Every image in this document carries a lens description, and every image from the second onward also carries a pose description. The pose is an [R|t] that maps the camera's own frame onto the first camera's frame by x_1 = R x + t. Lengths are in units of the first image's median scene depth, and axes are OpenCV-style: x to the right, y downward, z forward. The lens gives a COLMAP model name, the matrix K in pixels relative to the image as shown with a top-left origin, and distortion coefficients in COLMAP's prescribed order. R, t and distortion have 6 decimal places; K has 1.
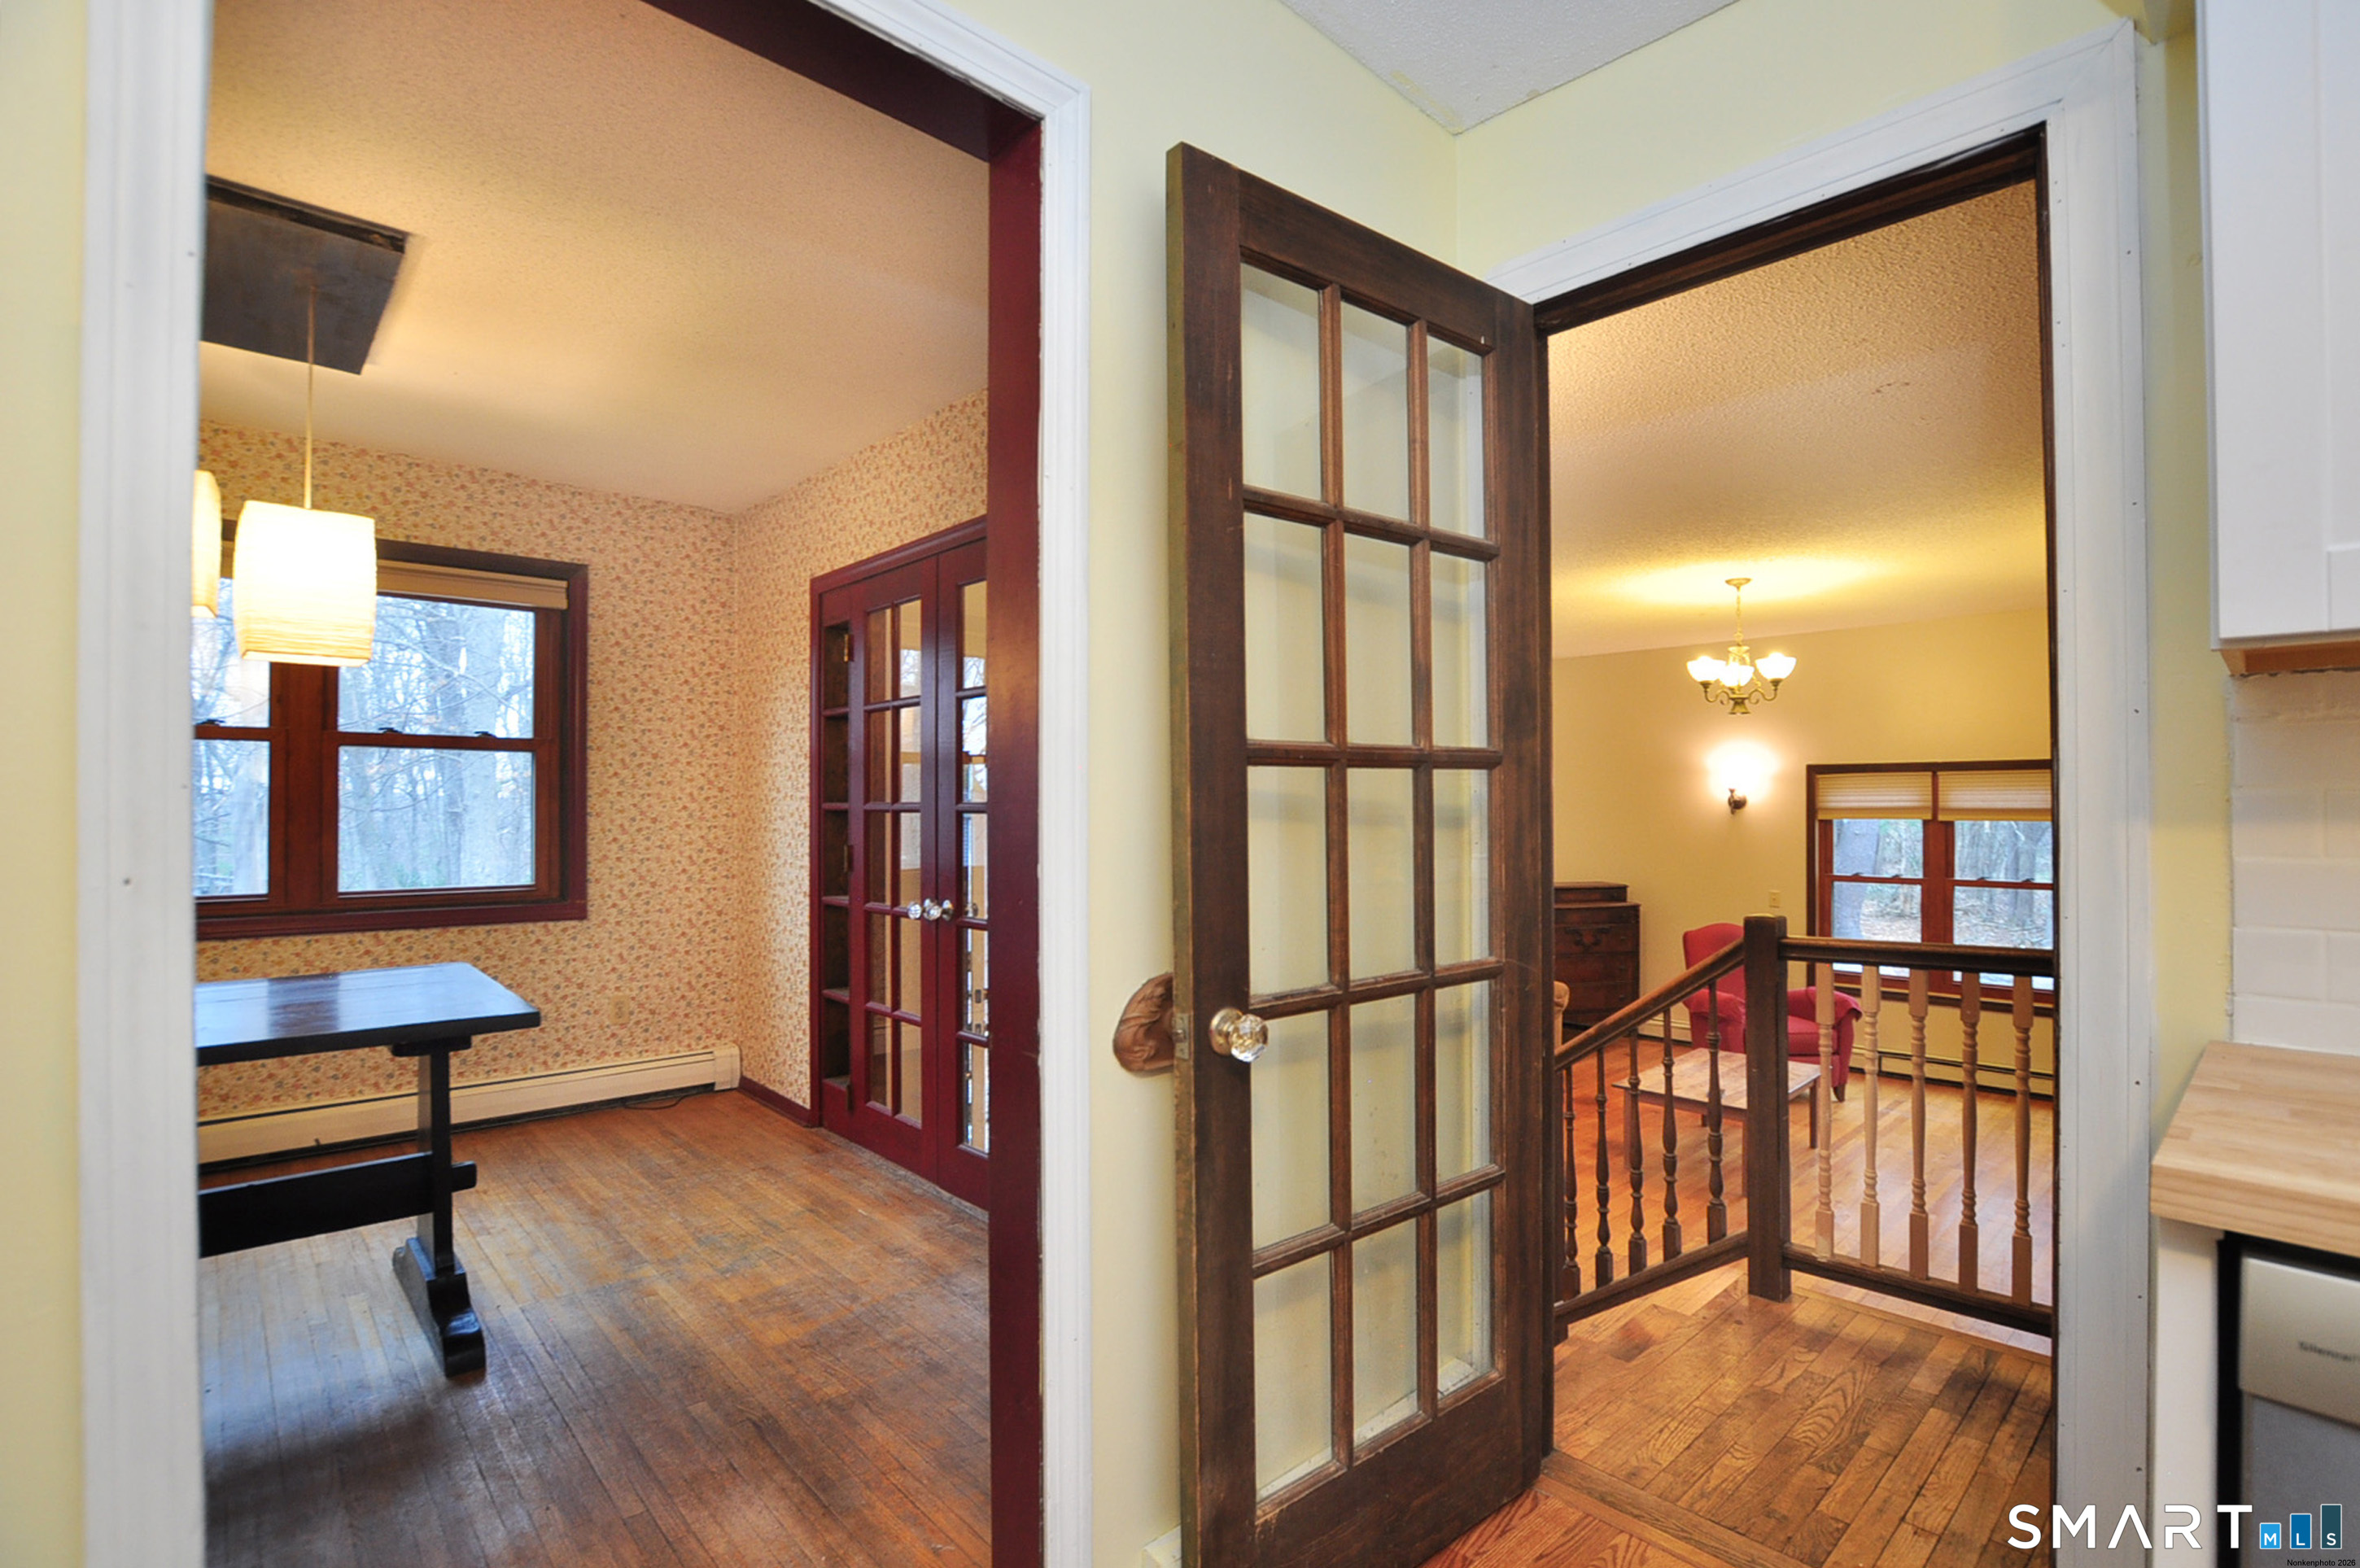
lens RADIAL K [[1048.0, 0, 1197.8], [0, 1048.0, 801.1], [0, 0, 1]] dist [-0.025550, 0.000056]
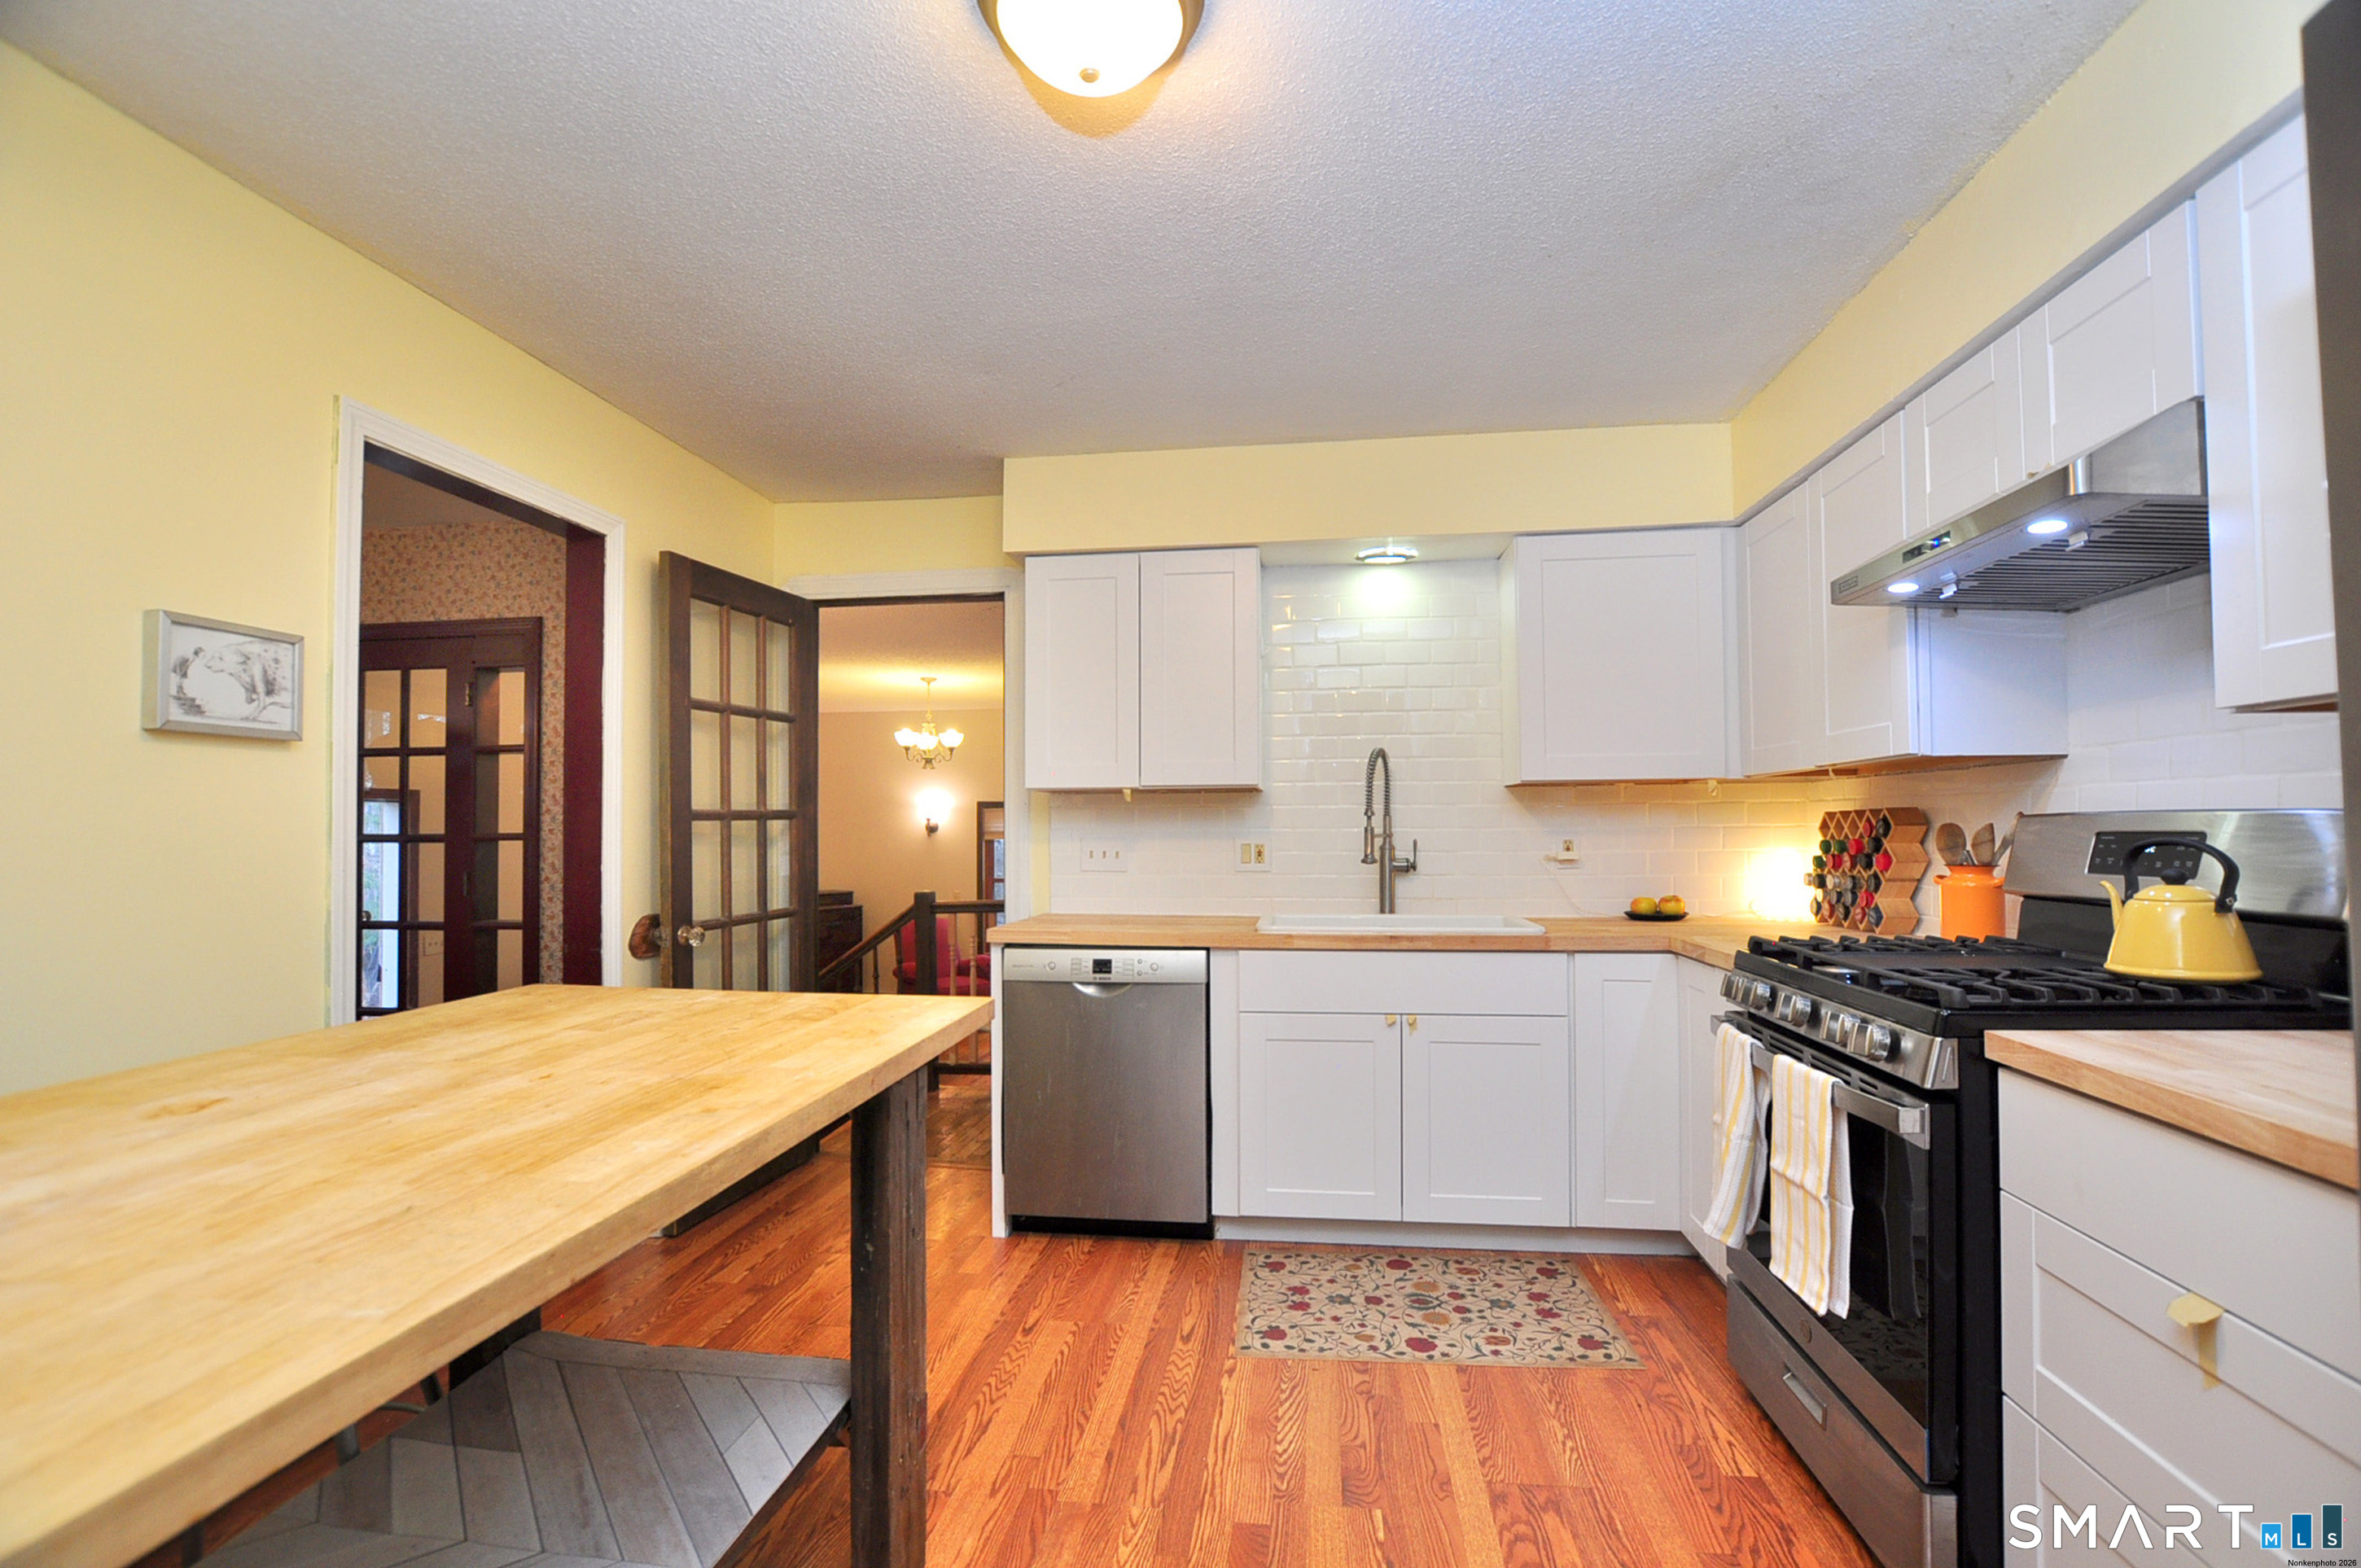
lens RADIAL K [[1048.5, 0, 1198.3], [0, 1048.5, 801.1], [0, 0, 1]] dist [-0.025550, 0.000056]
pose [[0.760238, 0.009776, 0.649571, -0.513043], [0.004279, 0.999790, -0.020054, -0.022392], [-0.649631, 0.018025, 0.760036, -1.261099]]
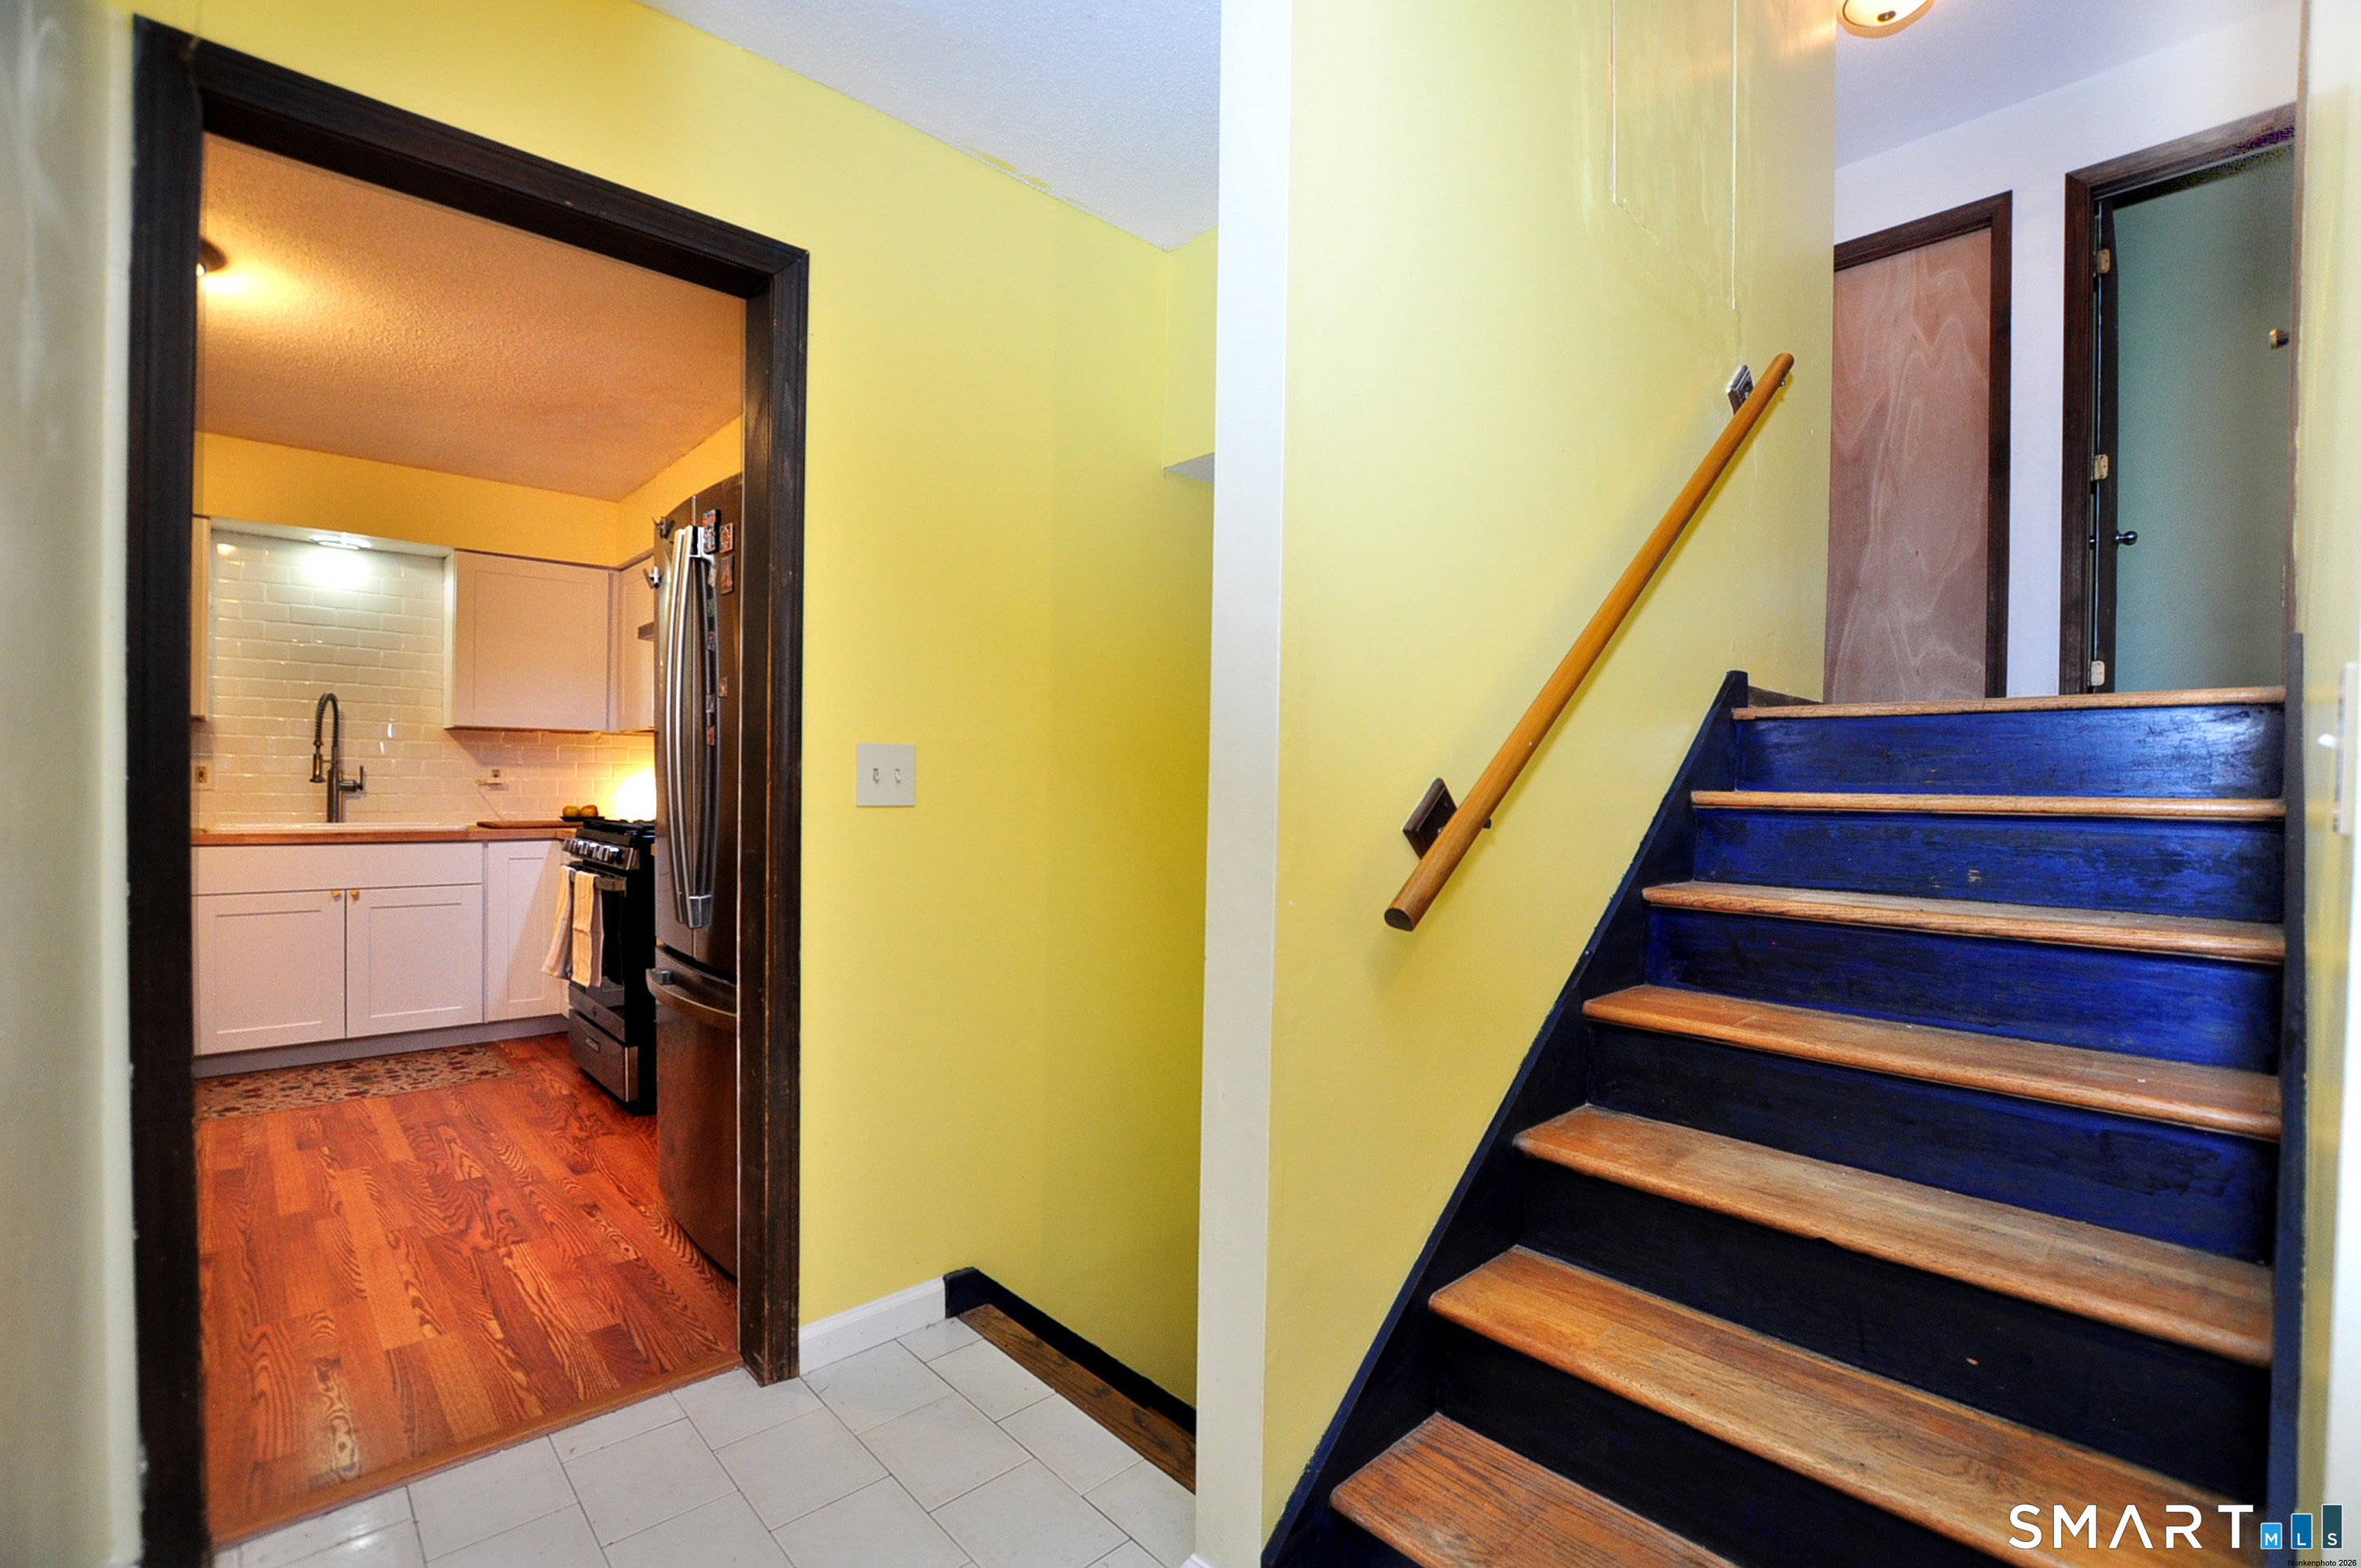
lens RADIAL K [[1048.5, 0, 1198.3], [0, 1048.5, 801.1], [0, 0, 1]] dist [-0.025550, 0.000056]
pose [[-0.009152, -0.013553, 0.999866, -2.227784], [-0.021553, 0.999679, 0.013353, 0.055991], [-0.999726, -0.021428, -0.009441, -2.685187]]
